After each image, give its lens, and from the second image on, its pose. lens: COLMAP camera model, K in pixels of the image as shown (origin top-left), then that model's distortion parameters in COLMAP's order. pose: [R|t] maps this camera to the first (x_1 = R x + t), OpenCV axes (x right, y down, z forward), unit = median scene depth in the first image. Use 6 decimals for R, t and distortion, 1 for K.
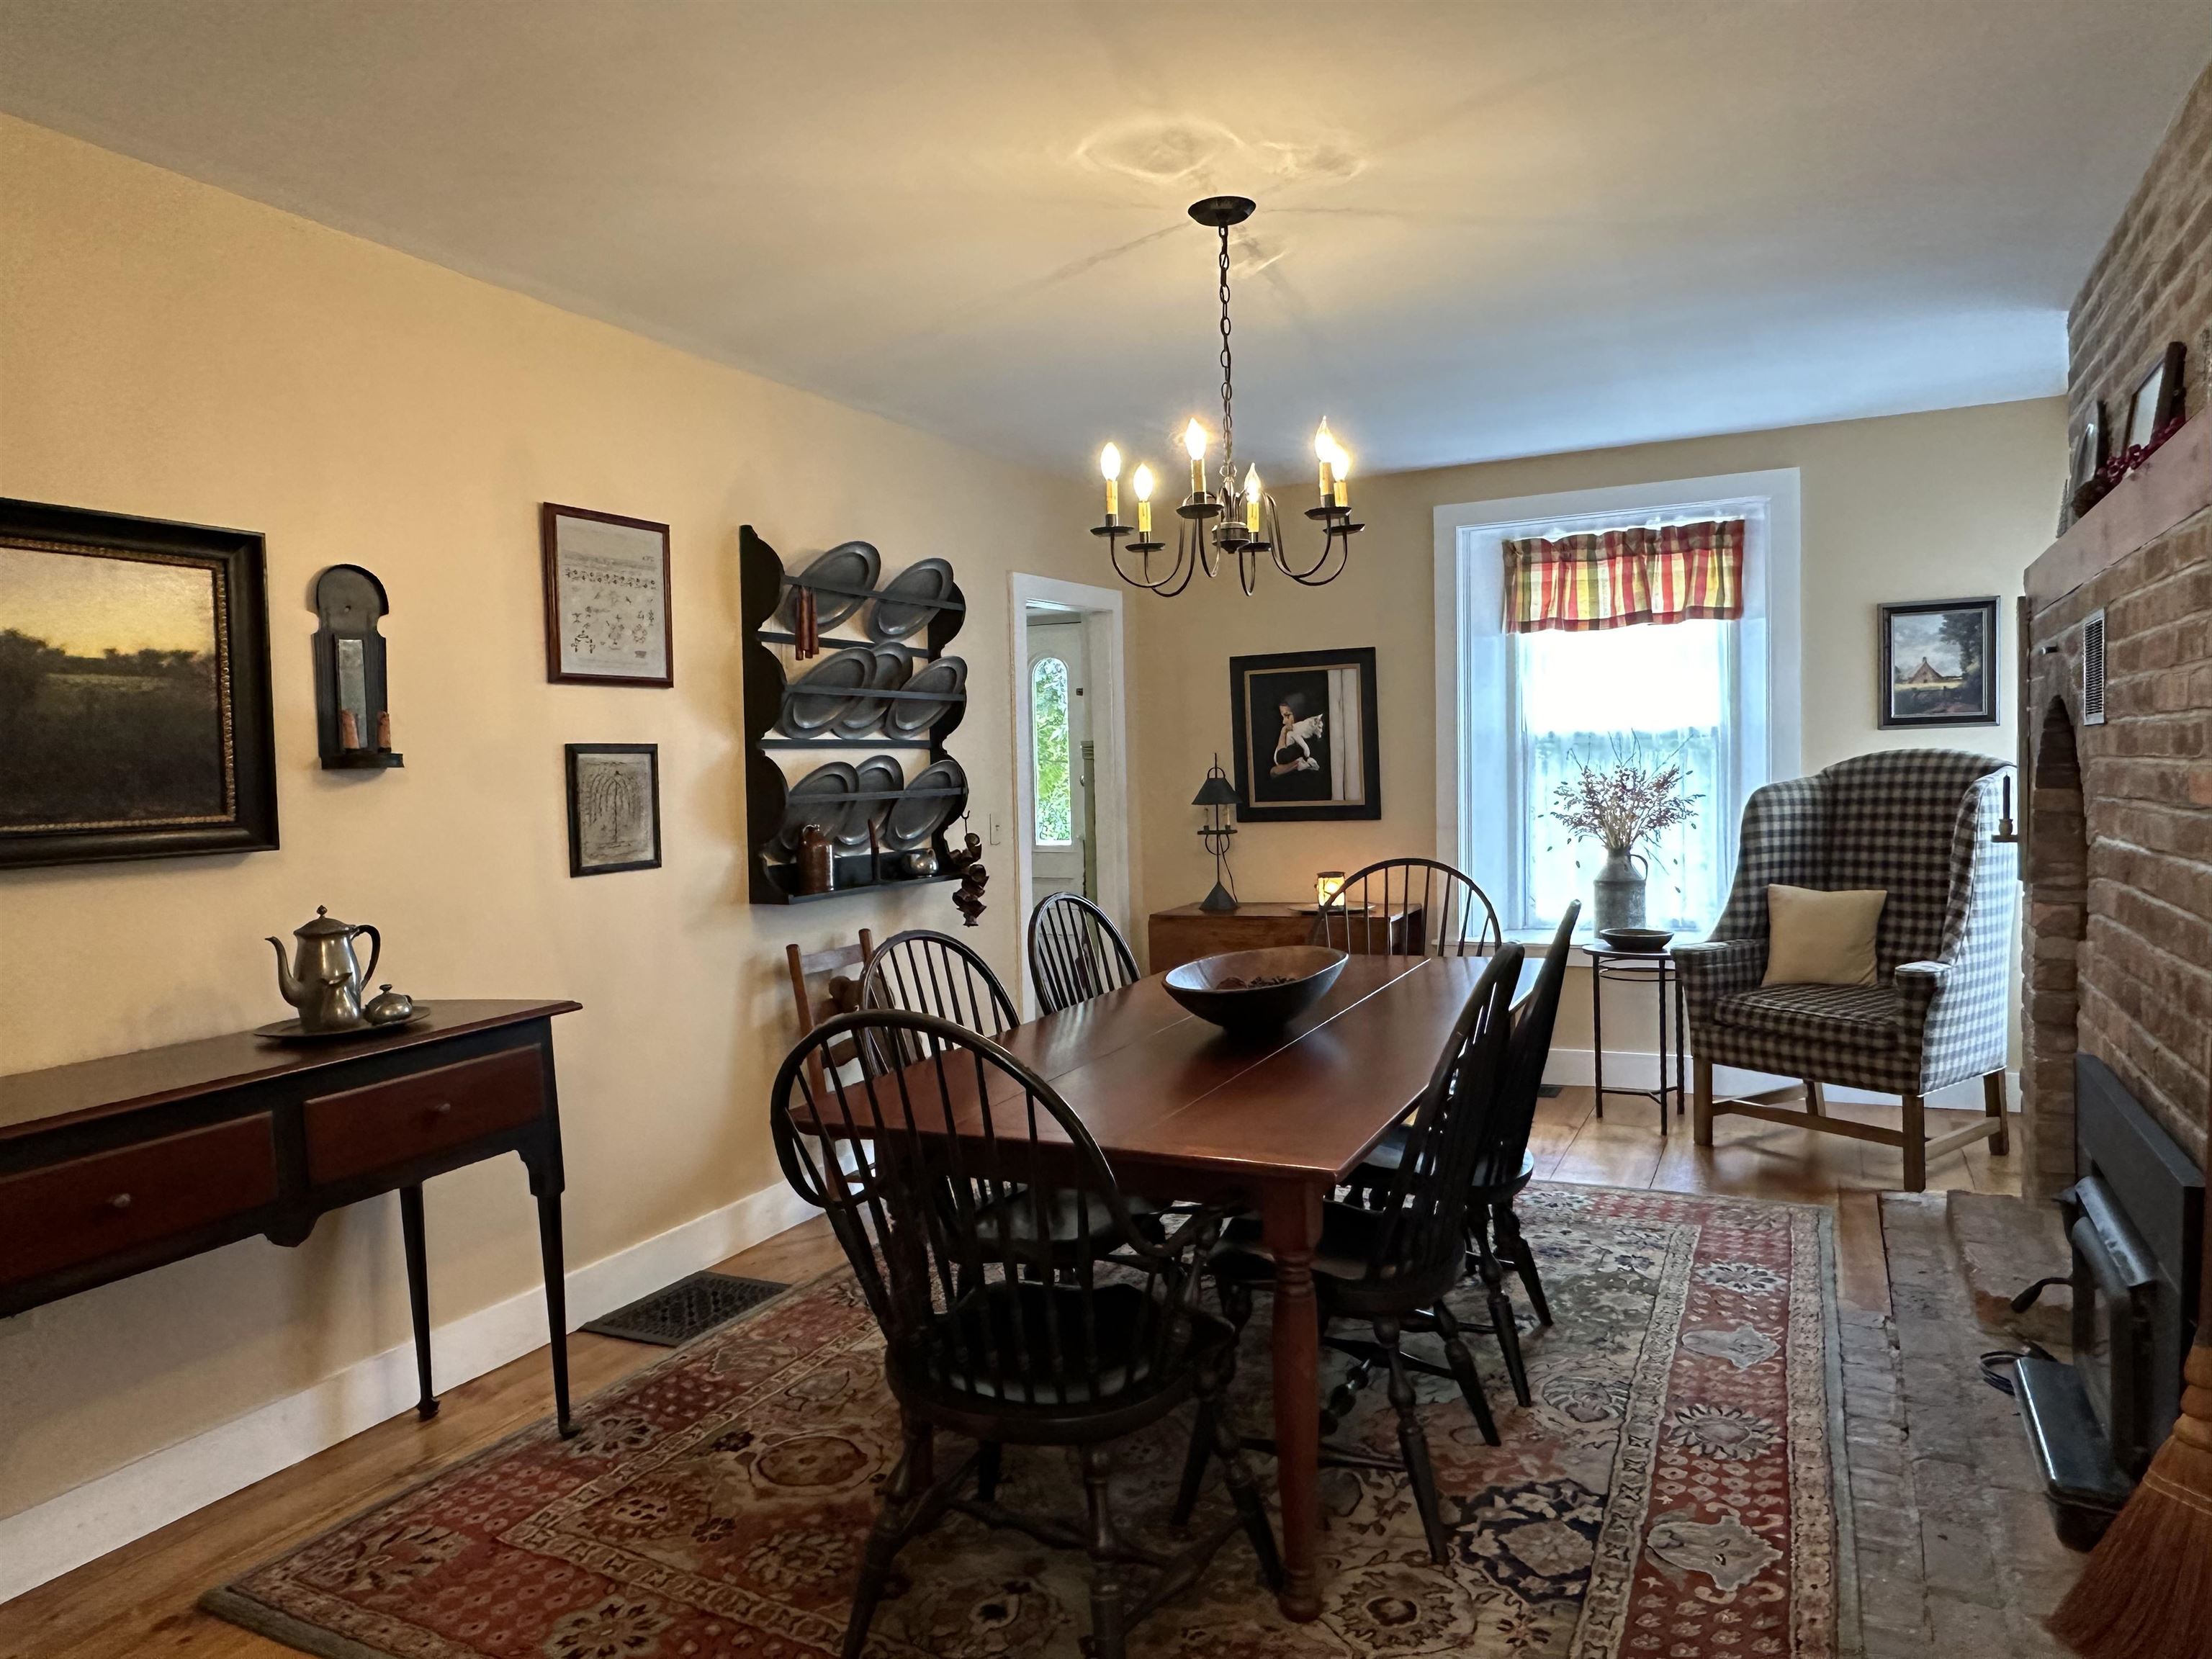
lens RADIAL K [[1421.6, 0, 1106.1], [0, 1421.6, 827.5], [0, 0, 1]] dist [-0.003990, -0.000697]
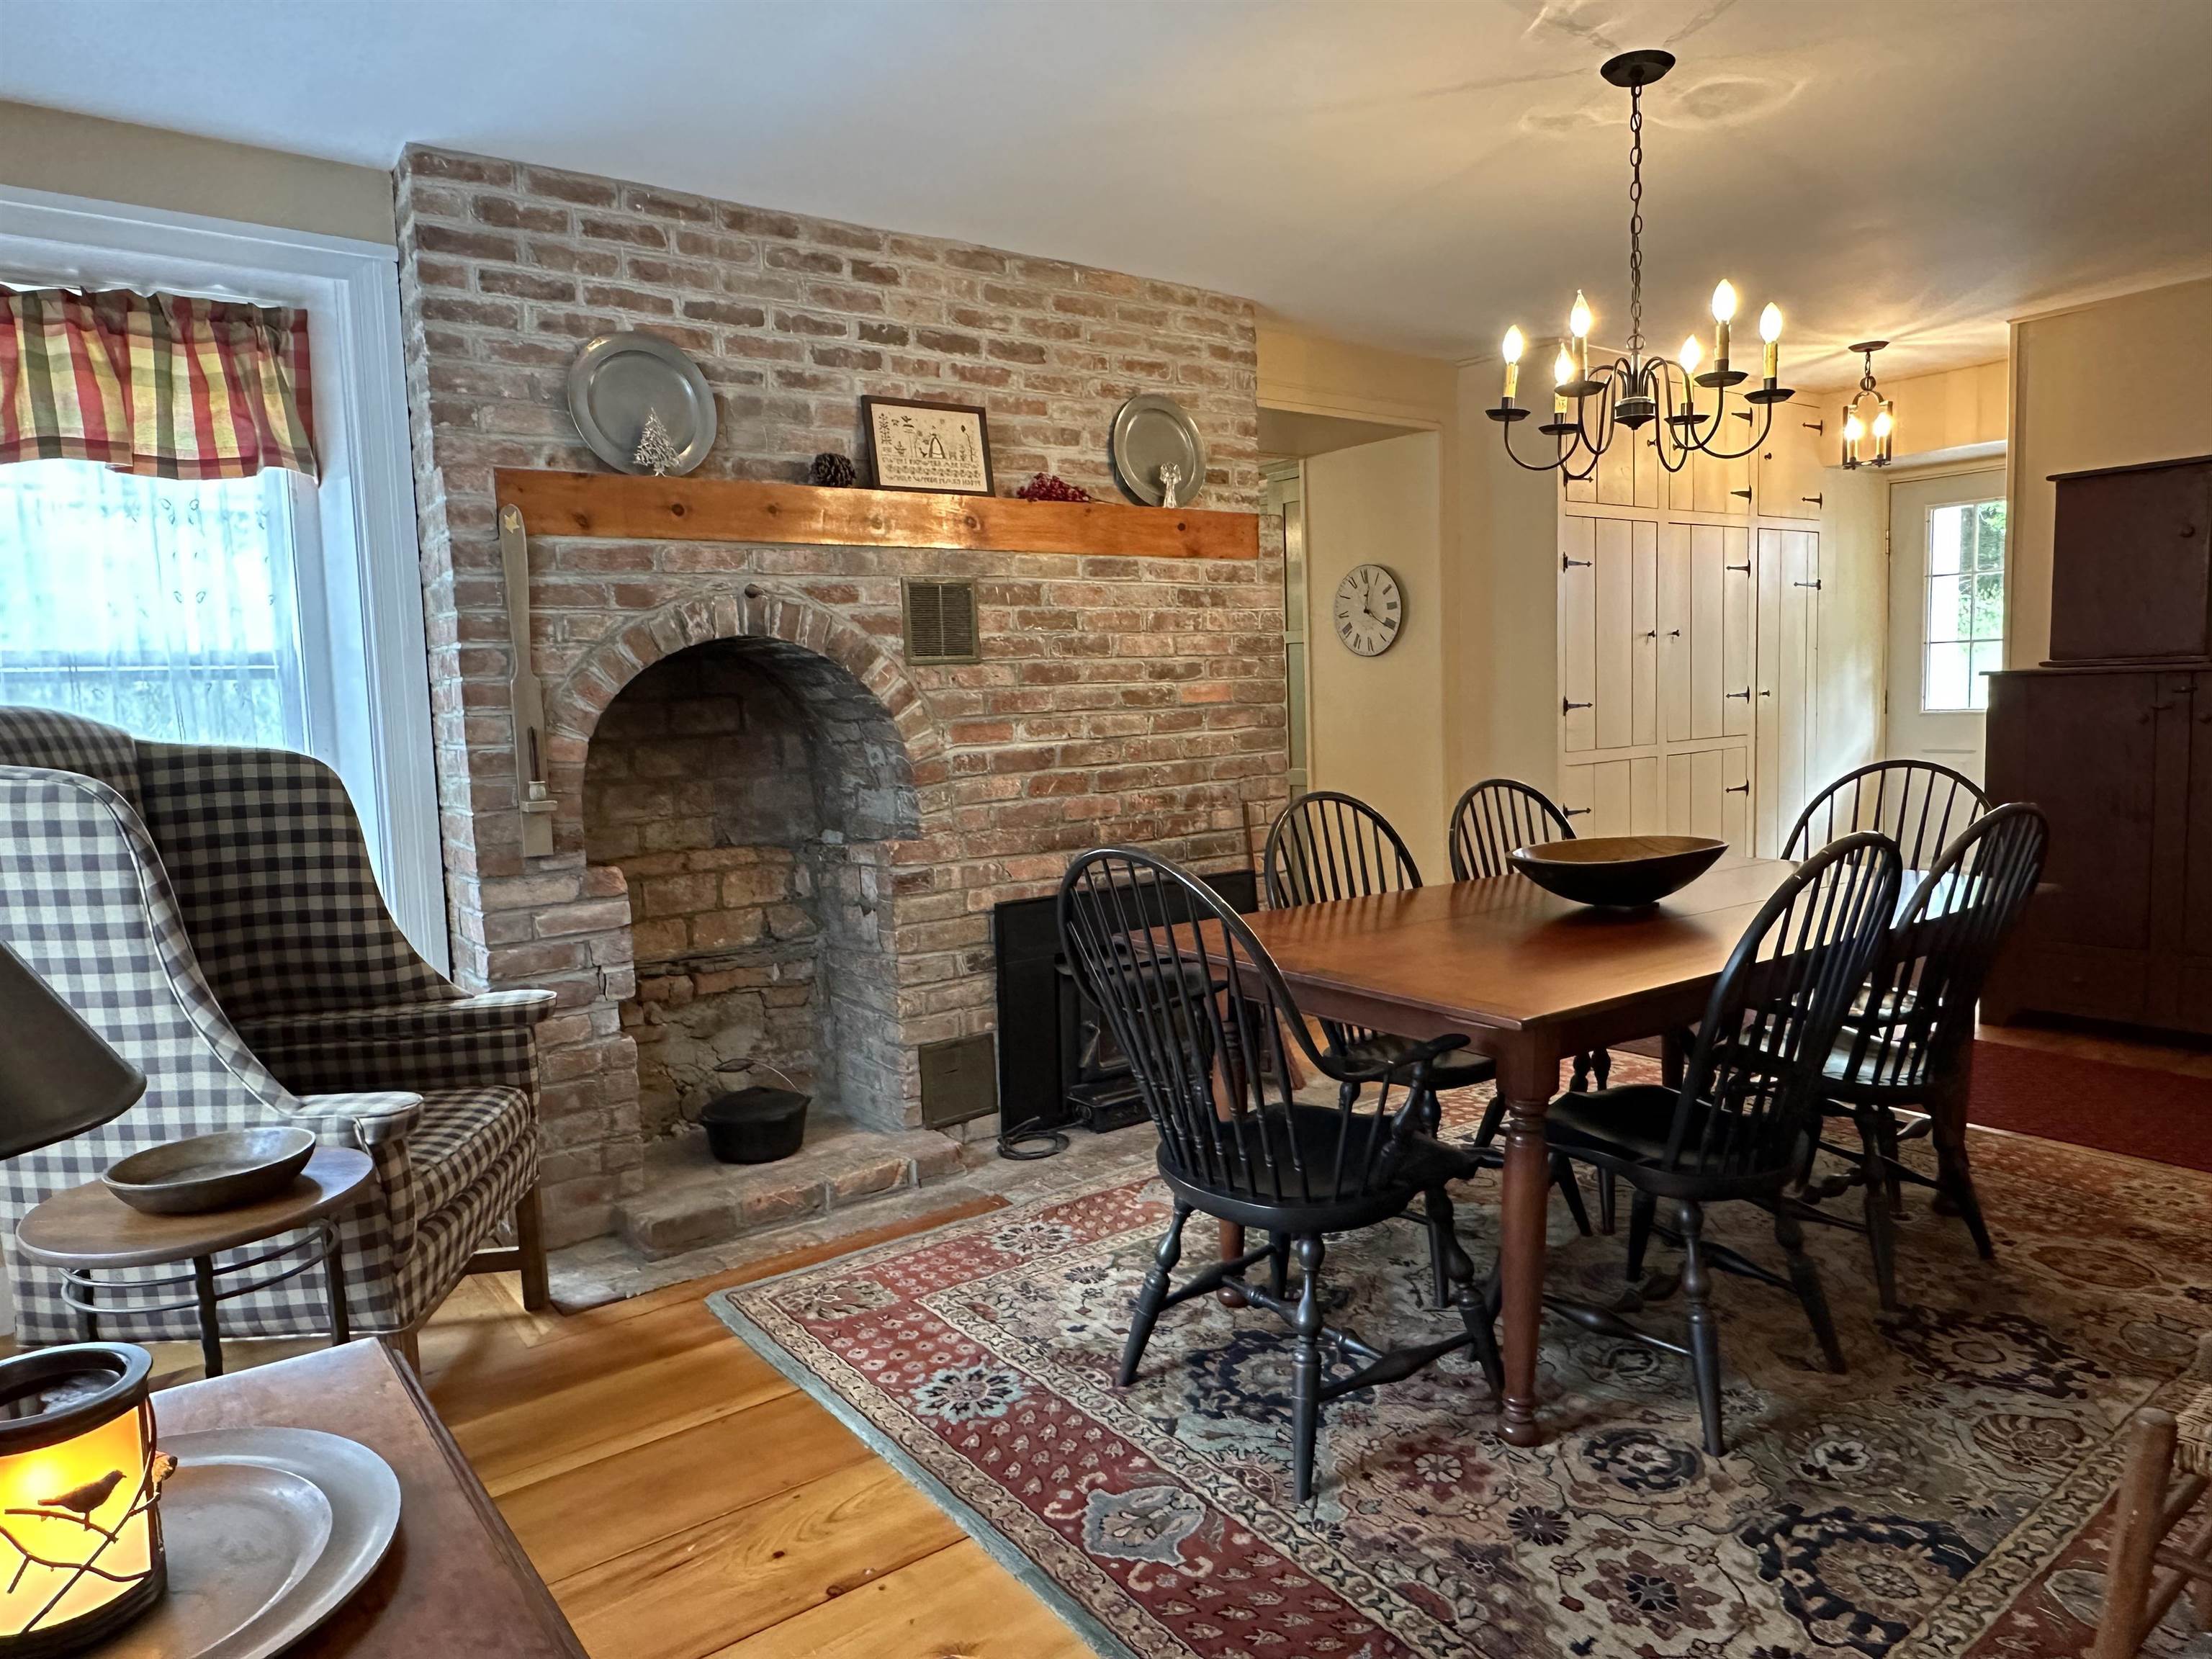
lens RADIAL K [[1421.6, 0, 1113.9], [0, 1421.6, 834.2], [0, 0, 1]] dist [-0.003990, -0.000697]
pose [[-0.895945, 0.013532, 0.443958, -0.022312], [0.077825, 0.988856, 0.126916, -0.072890], [-0.437293, 0.148261, -0.887014, 2.184040]]
